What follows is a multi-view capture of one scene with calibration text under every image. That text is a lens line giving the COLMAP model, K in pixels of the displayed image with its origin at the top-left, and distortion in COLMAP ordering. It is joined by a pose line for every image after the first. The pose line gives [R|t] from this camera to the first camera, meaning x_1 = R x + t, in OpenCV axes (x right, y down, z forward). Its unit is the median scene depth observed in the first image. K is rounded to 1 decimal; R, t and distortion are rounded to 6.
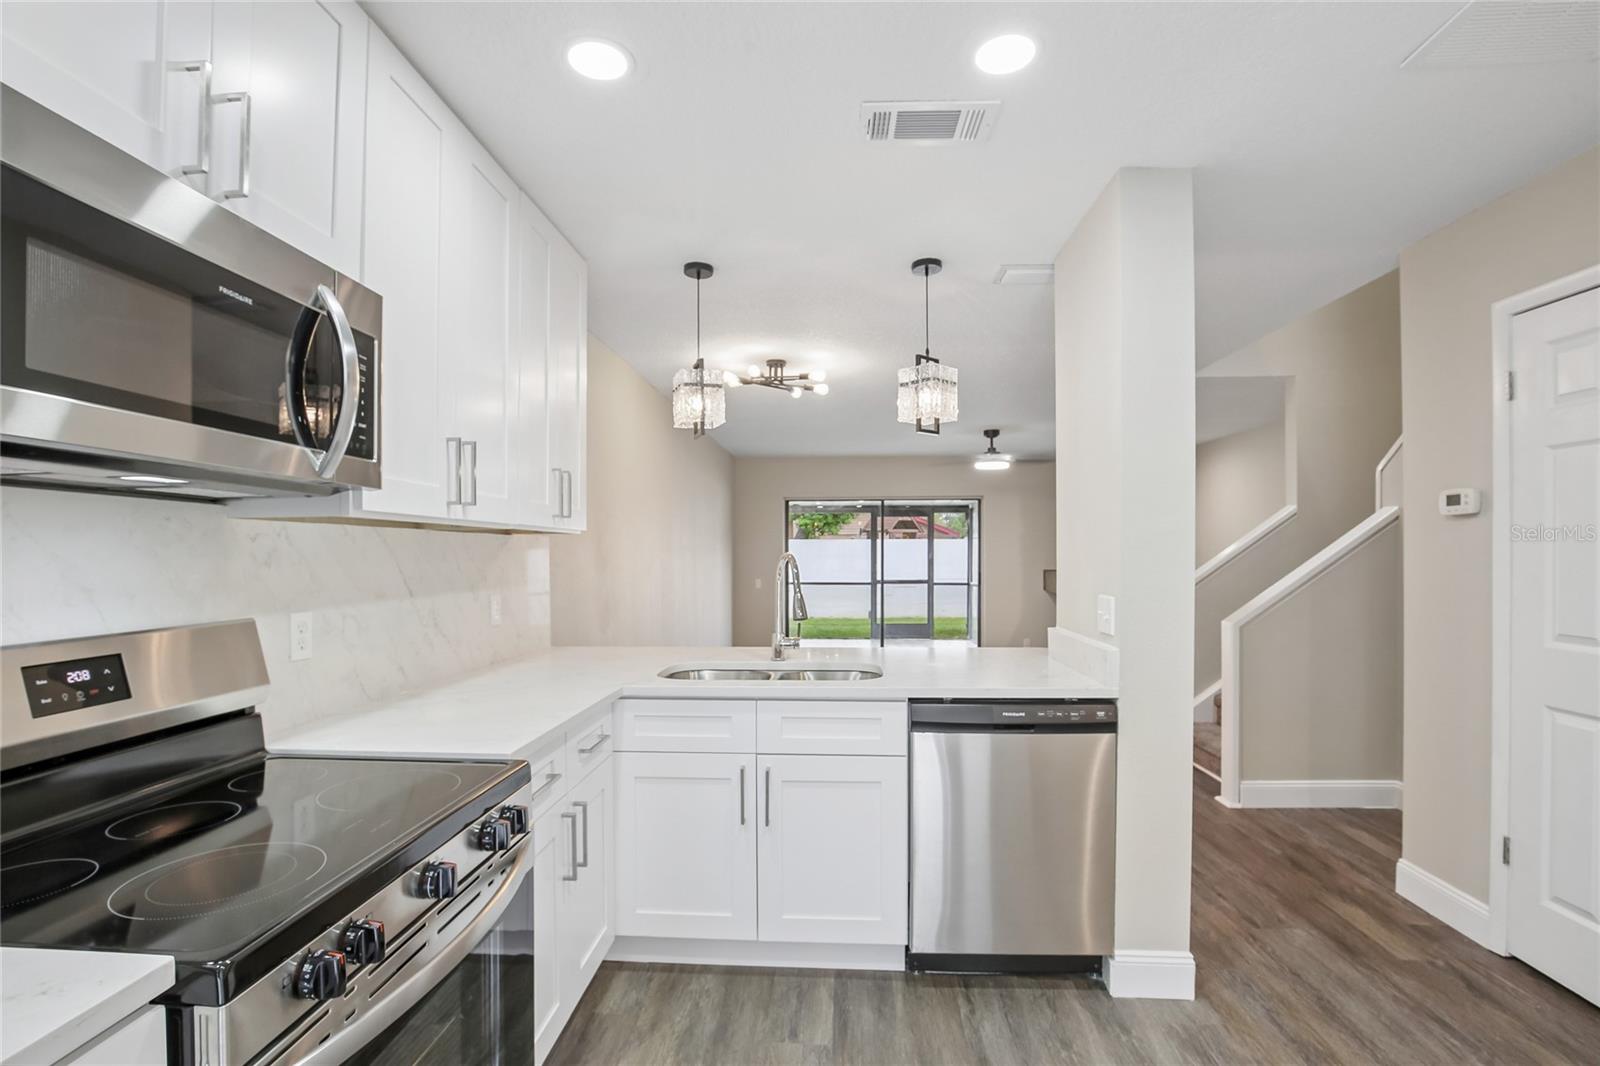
lens RADIAL K [[739.2, 0, 797.4], [0, 739.2, 548.6], [0, 0, 1]] dist [-0.035314, 0.006799]
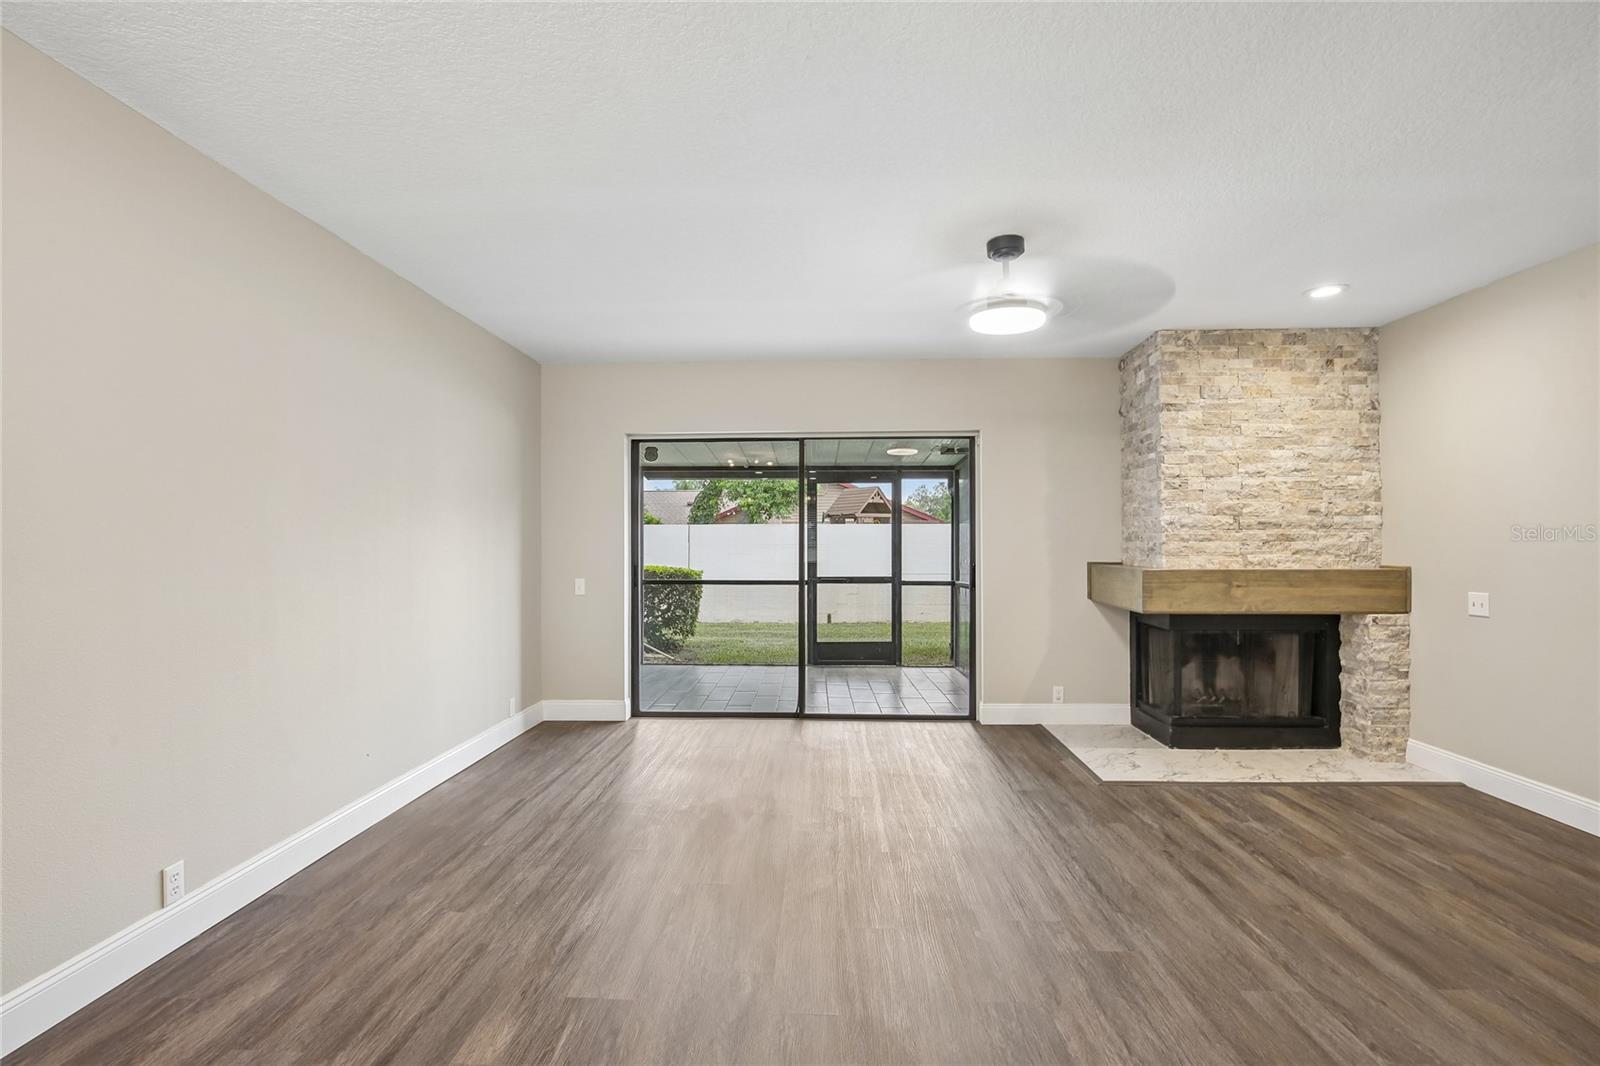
lens RADIAL K [[739.2, 0, 777.9], [0, 739.2, 536.7], [0, 0, 1]] dist [-0.035314, 0.006799]
pose [[0.999978, -0.003653, -0.005466, 0.400758], [0.003628, 0.999983, -0.004538, 0.045451], [0.005483, 0.004518, 0.999975, 1.728462]]
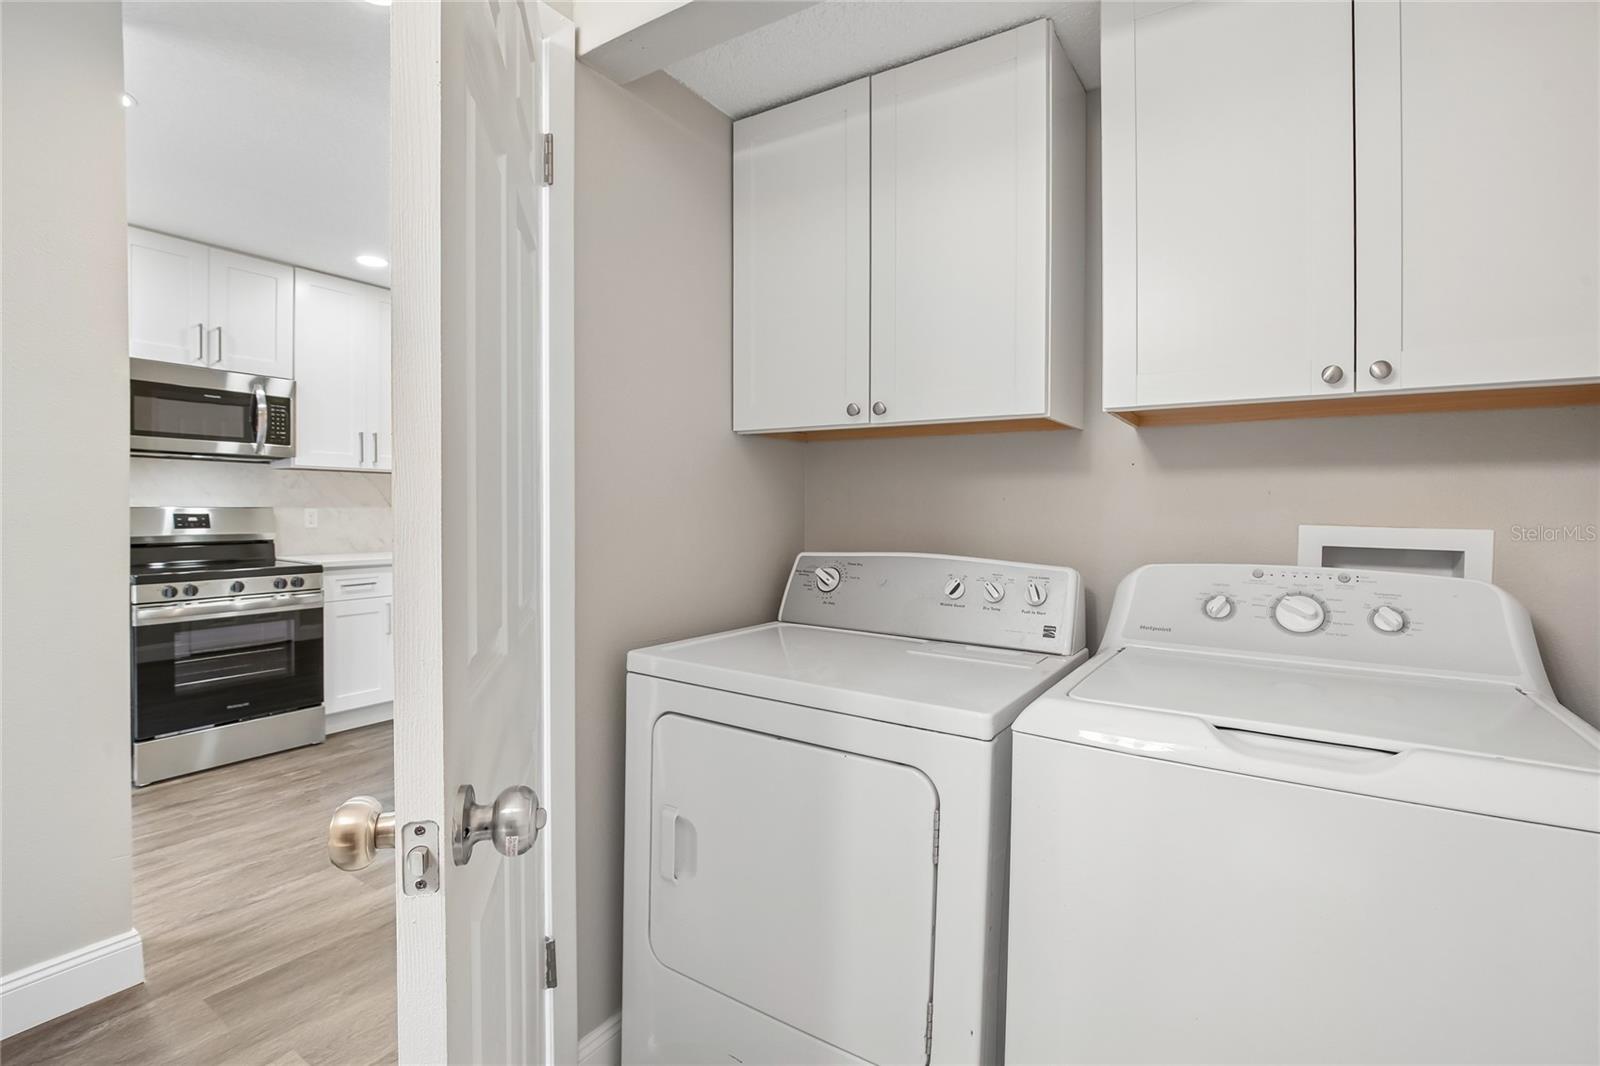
lens RADIAL K [[739.2, 0, 775.6], [0, 739.2, 520.5], [0, 0, 1]] dist [-0.035314, 0.006799]
pose [[0.851738, 0.021155, -0.523541, 1.435833], [-0.009300, 0.999638, 0.025263, 0.040108], [0.523885, -0.016649, 0.851626, -0.189899]]
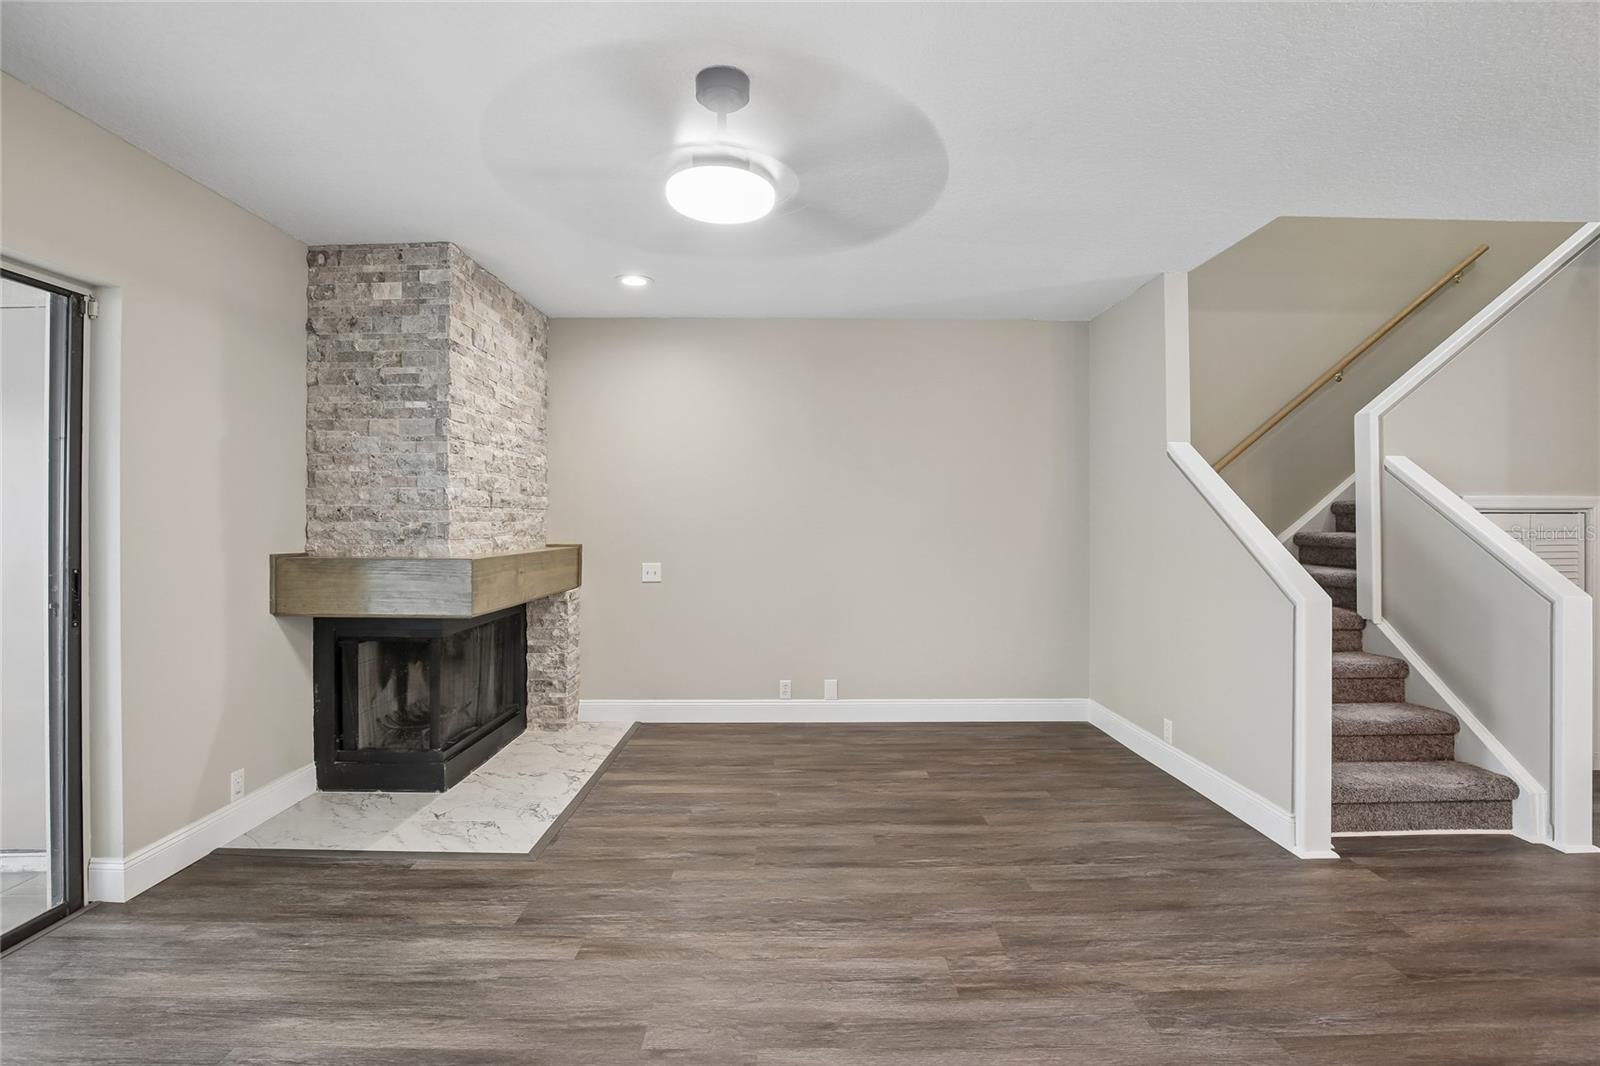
lens RADIAL K [[739.2, 0, 812.0], [0, 739.2, 524.5], [0, 0, 1]] dist [-0.035314, 0.006799]
pose [[-0.076411, -0.007122, 0.997051, -0.090150], [-0.004485, 0.999967, 0.006799, 0.045504], [-0.997066, -0.003952, -0.076440, 3.004184]]
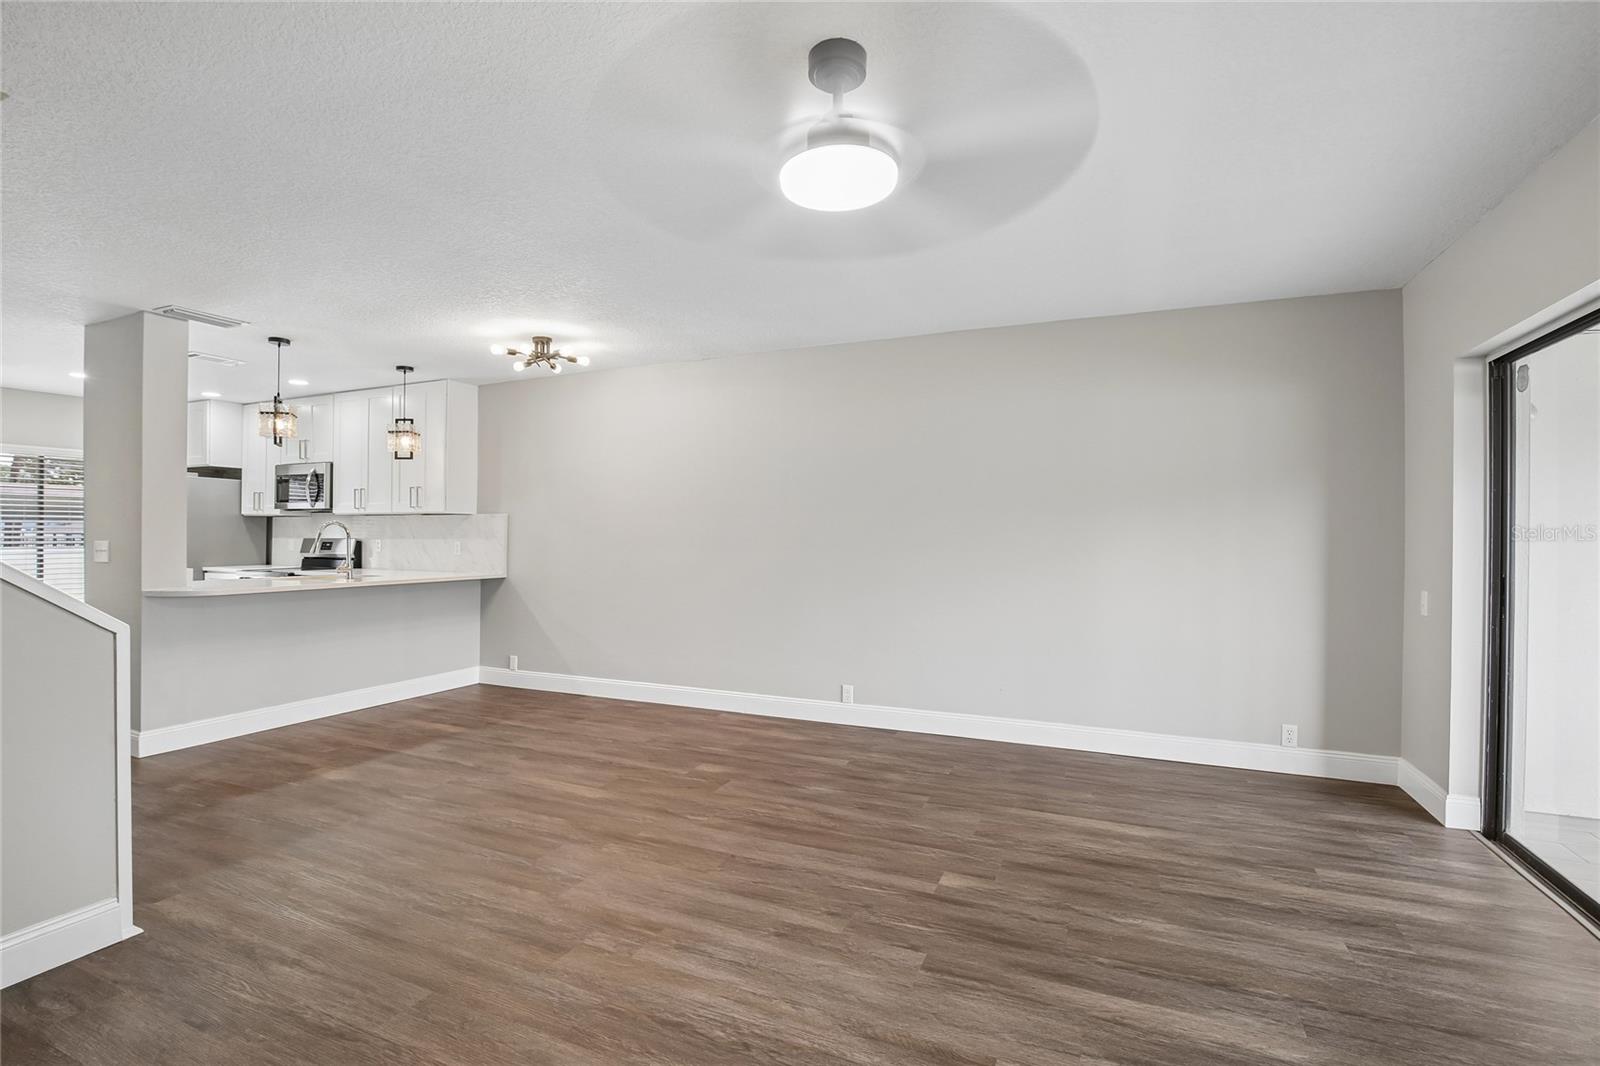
lens RADIAL K [[739.2, 0, 815.3], [0, 739.2, 535.9], [0, 0, 1]] dist [-0.035314, 0.006799]
pose [[-0.340494, -0.002432, -0.940244, 1.588501], [-0.001676, 0.999997, -0.001979, 0.054618], [0.940245, 0.000902, -0.340497, 3.303686]]
